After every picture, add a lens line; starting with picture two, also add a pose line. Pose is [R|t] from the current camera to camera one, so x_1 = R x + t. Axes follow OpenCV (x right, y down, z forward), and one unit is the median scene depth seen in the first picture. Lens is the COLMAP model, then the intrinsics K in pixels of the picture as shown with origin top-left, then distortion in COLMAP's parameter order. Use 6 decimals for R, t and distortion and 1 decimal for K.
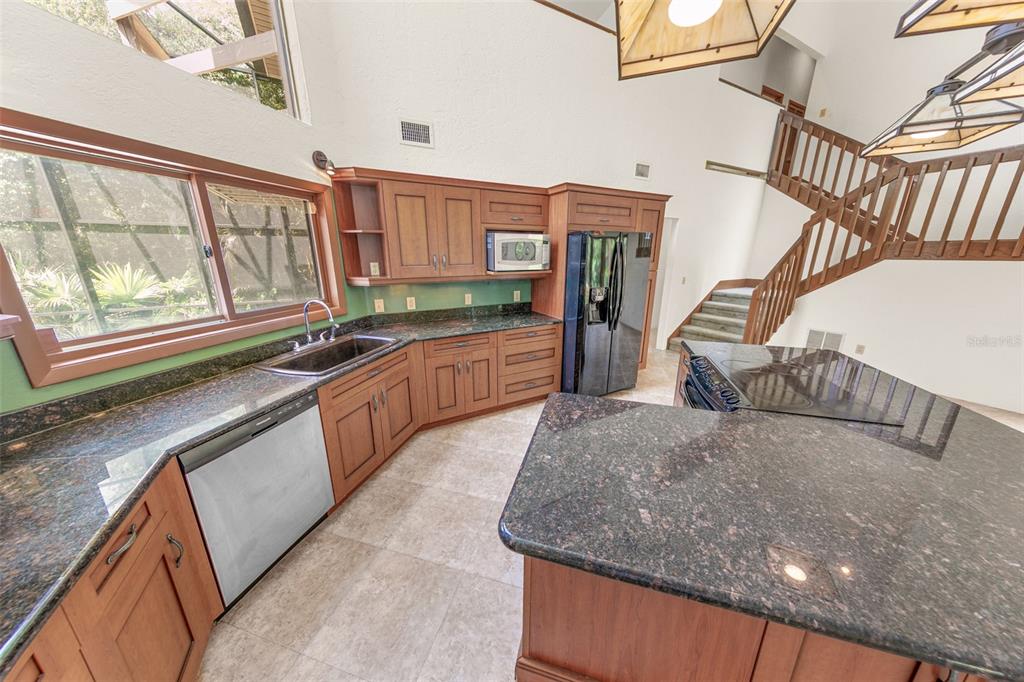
lens RADIAL K [[315.3, 0, 511.4], [0, 315.3, 335.9], [0, 0, 1]] dist [0.000185, 0.000013]
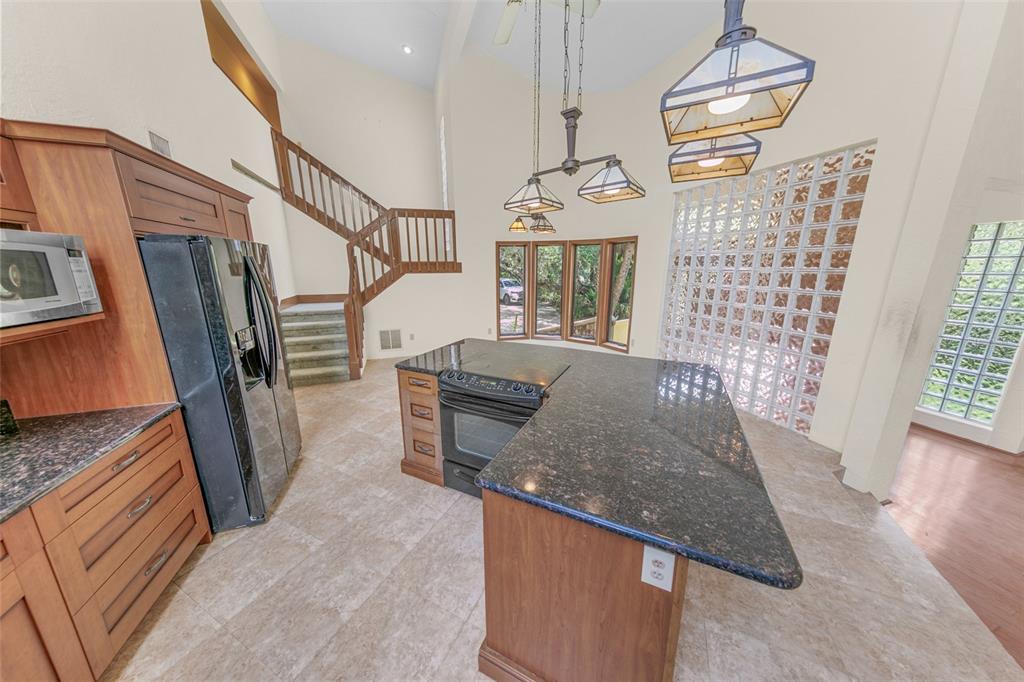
lens RADIAL K [[315.3, 0, 511.4], [0, 315.3, 335.9], [0, 0, 1]] dist [0.000185, 0.000013]
pose [[0.168137, -0.213066, 0.962462, -0.204697], [0.255397, 0.952439, 0.166231, -0.096014], [-0.952104, 0.217861, 0.214557, 0.323028]]
